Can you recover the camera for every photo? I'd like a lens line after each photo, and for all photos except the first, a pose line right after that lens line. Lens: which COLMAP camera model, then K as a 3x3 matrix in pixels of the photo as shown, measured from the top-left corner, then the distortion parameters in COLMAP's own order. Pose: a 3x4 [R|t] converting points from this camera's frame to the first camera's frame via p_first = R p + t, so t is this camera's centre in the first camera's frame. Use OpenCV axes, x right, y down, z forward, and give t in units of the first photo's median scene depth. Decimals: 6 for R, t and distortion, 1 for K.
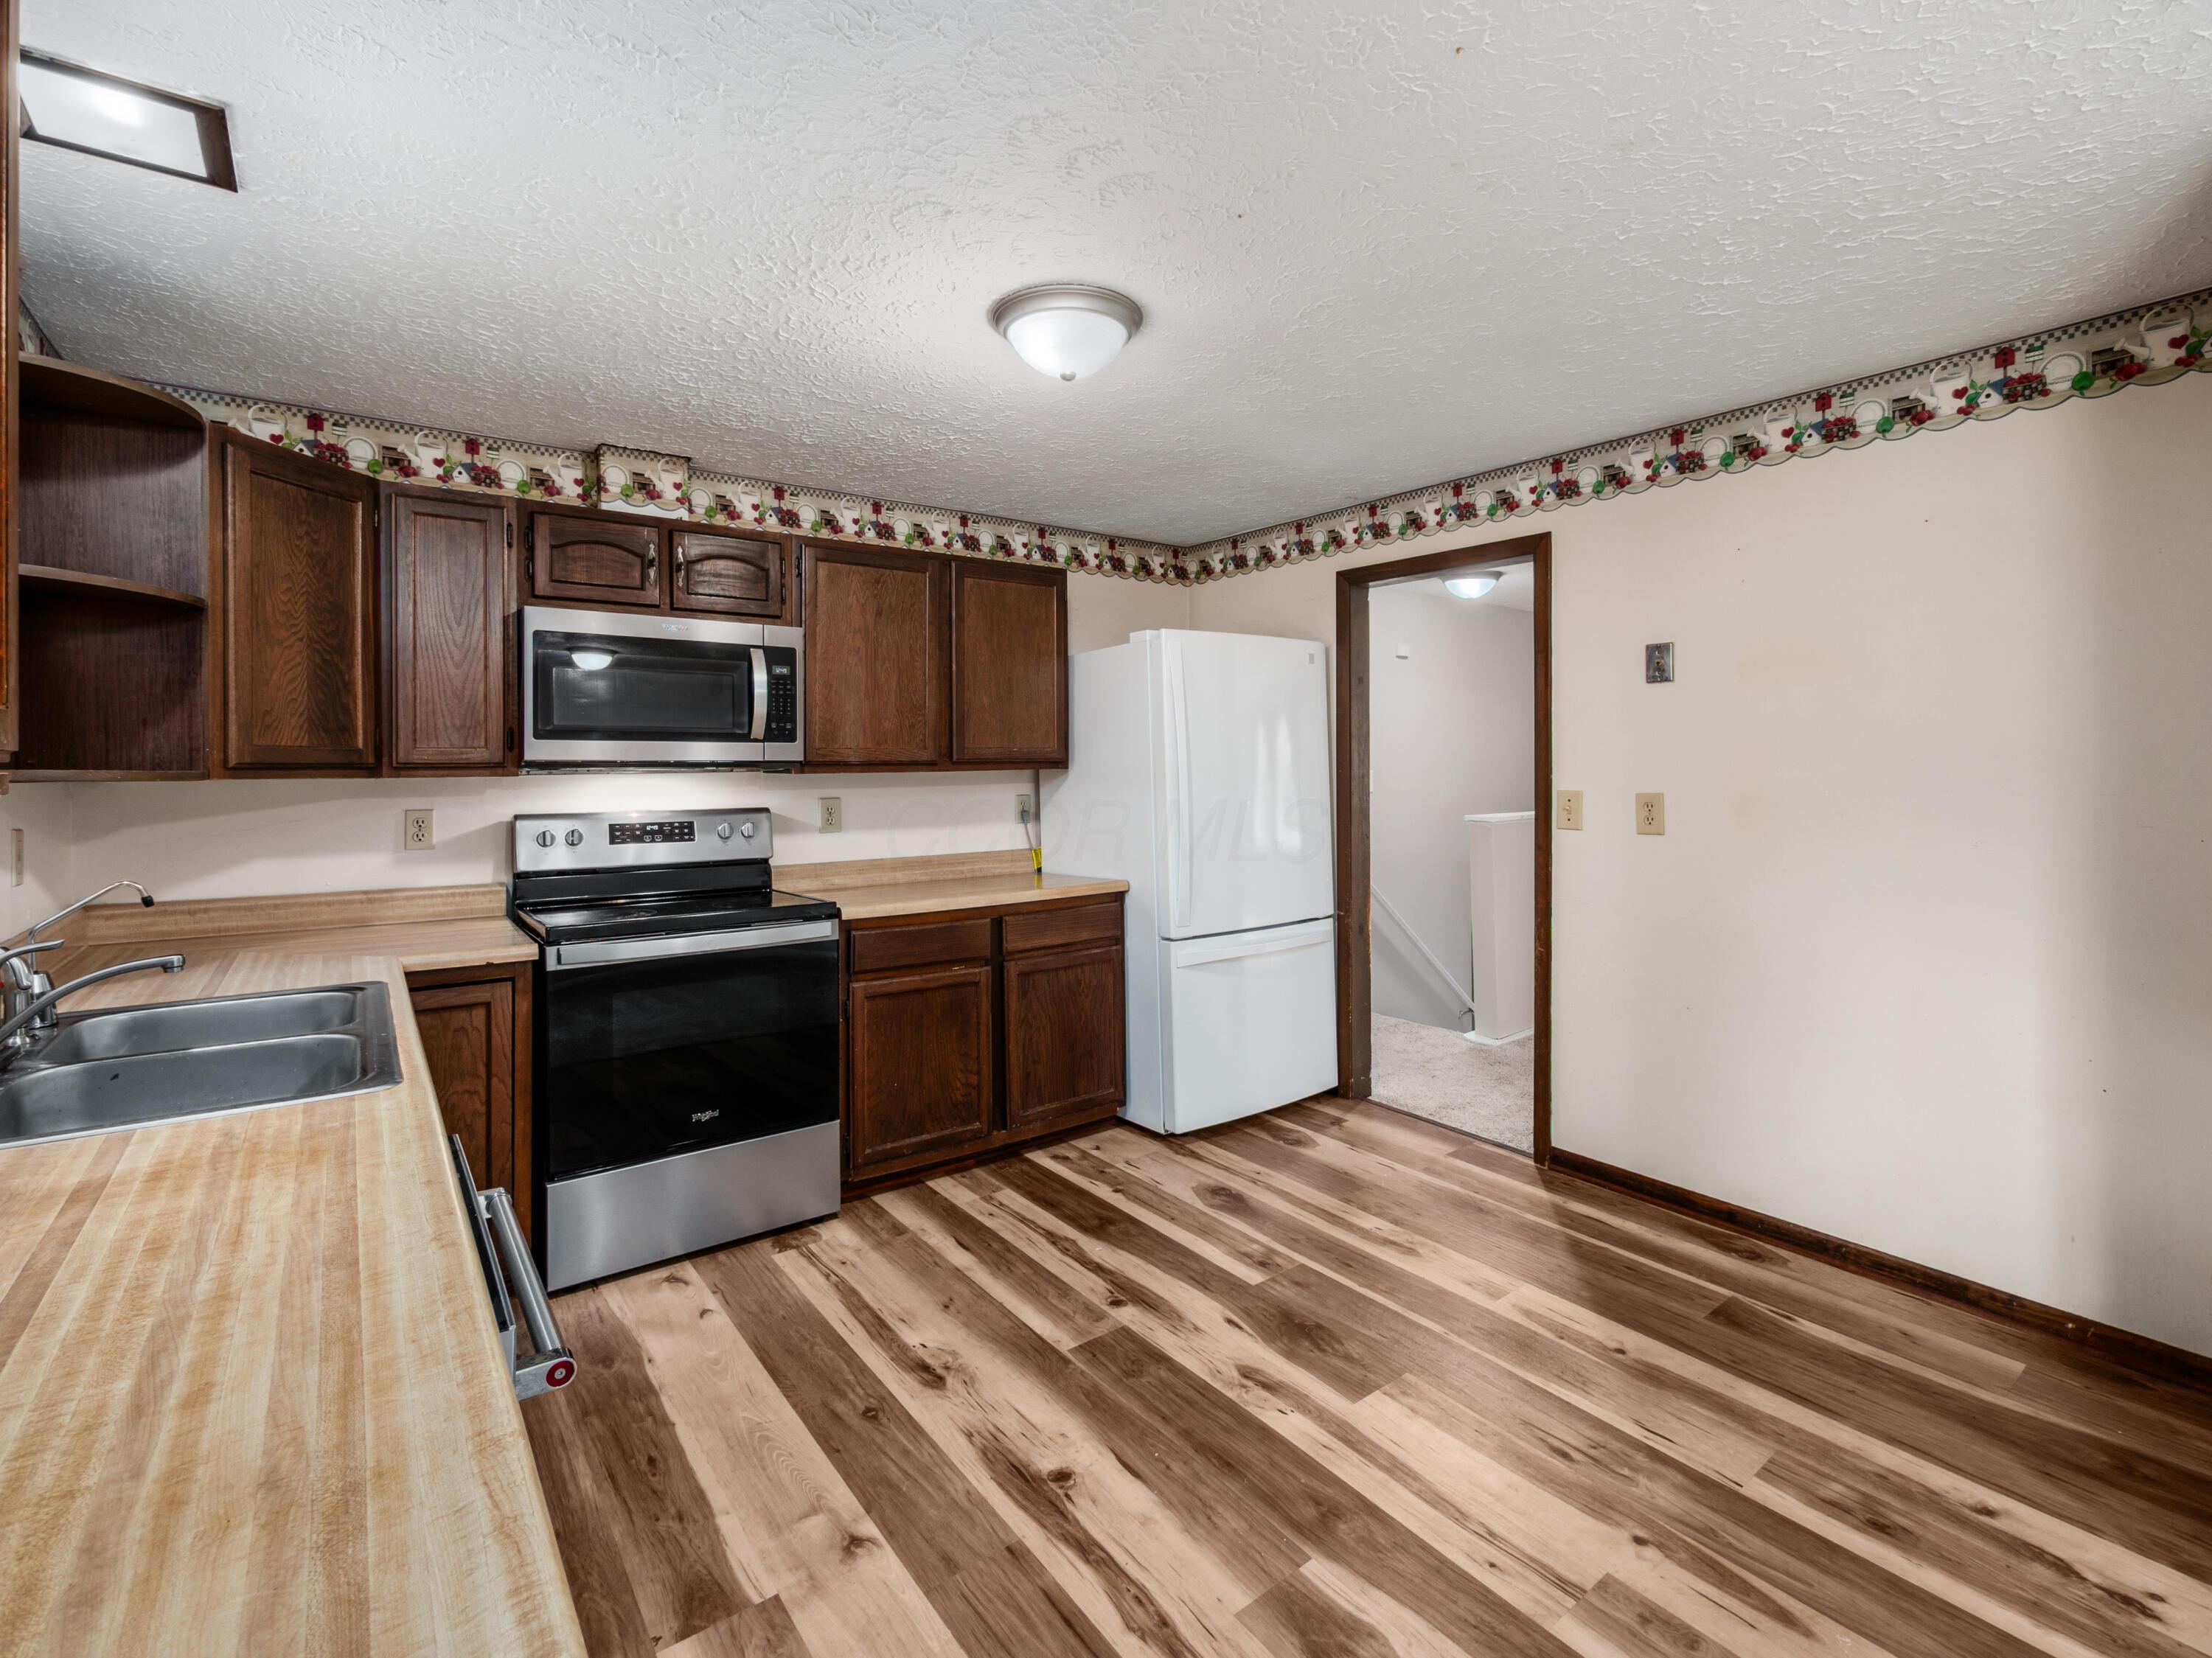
lens RADIAL K [[1012.7, 0, 1085.1], [0, 1012.7, 778.8], [0, 0, 1]] dist [-0.005594, 0.002105]
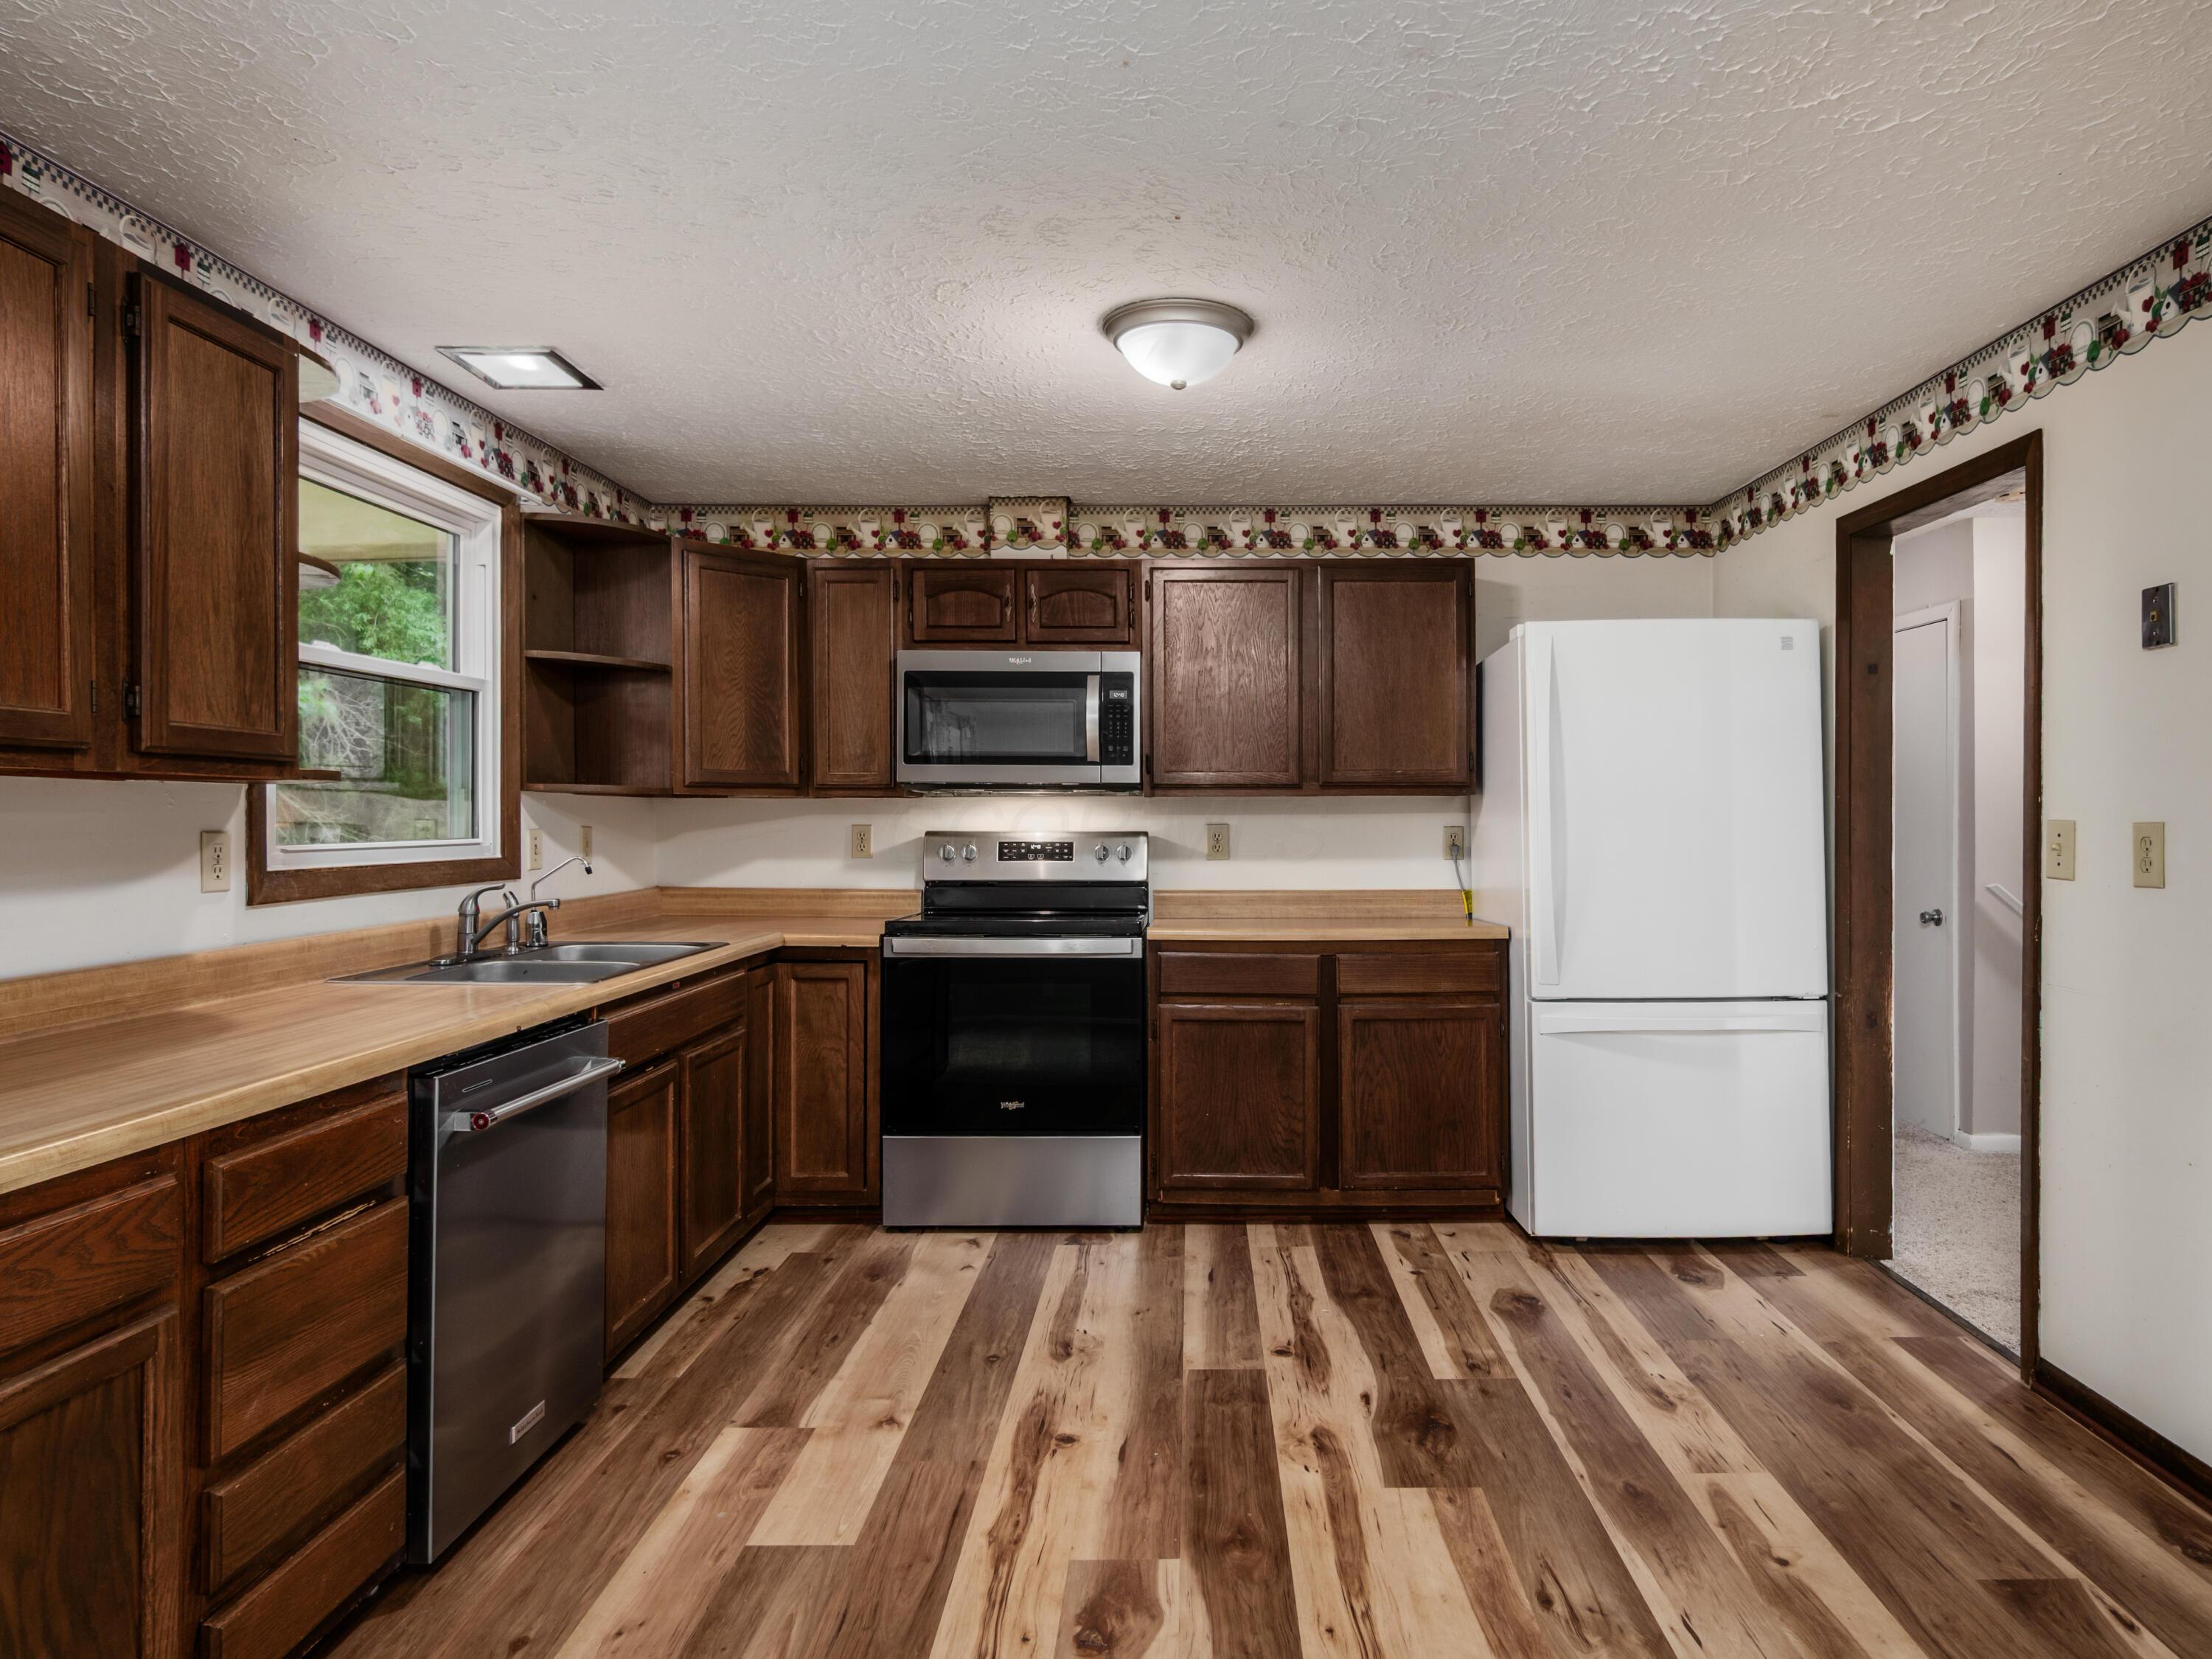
lens RADIAL K [[1291.9, 0, 1185.1], [0, 1291.9, 836.4], [0, 0, 1]] dist [-0.013227, 0.005934]
pose [[0.806174, 0.015845, -0.591466, 0.569818], [-0.013597, 0.999873, 0.008254, 0.027094], [0.591522, 0.001388, 0.806288, -0.014916]]
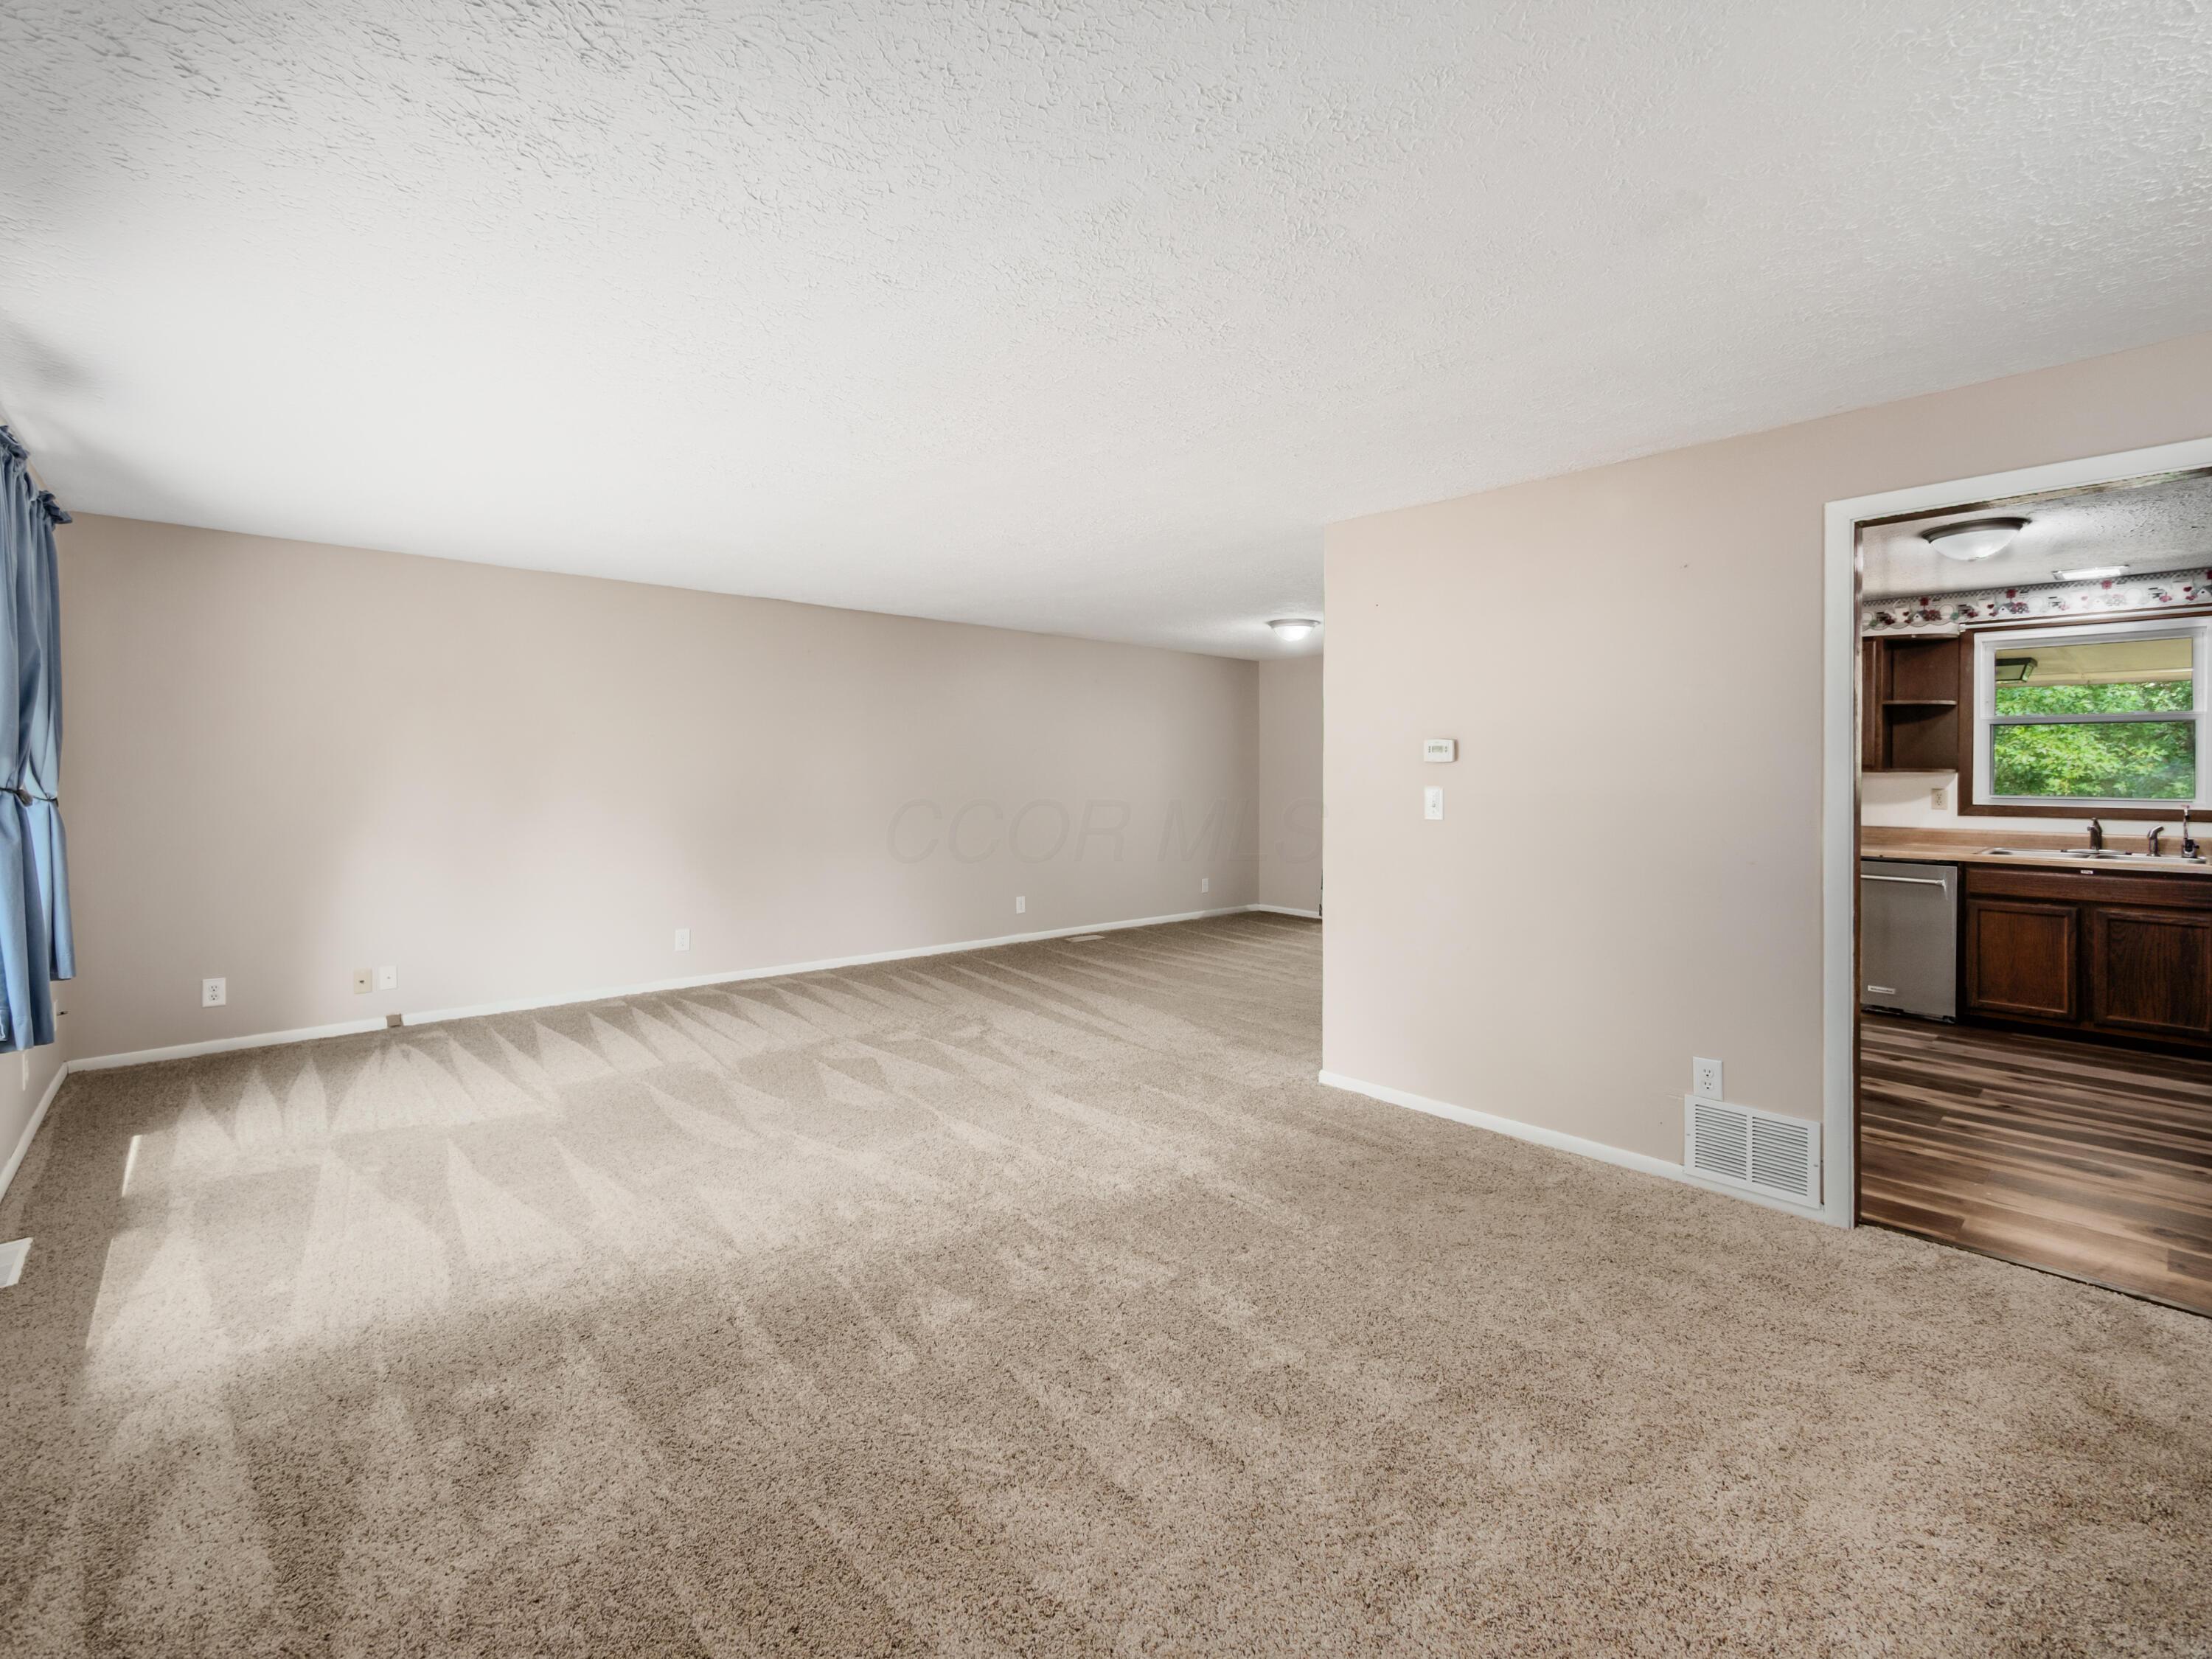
lens RADIAL K [[987.1, 0, 1084.4], [0, 987.1, 779.1], [0, 0, 1]] dist [-0.006731, -0.000707]
pose [[-0.994913, 0.005709, -0.100575, 1.405674], [0.002924, 0.999609, 0.027819, -0.038432], [0.100694, 0.027384, -0.994540, 2.050615]]
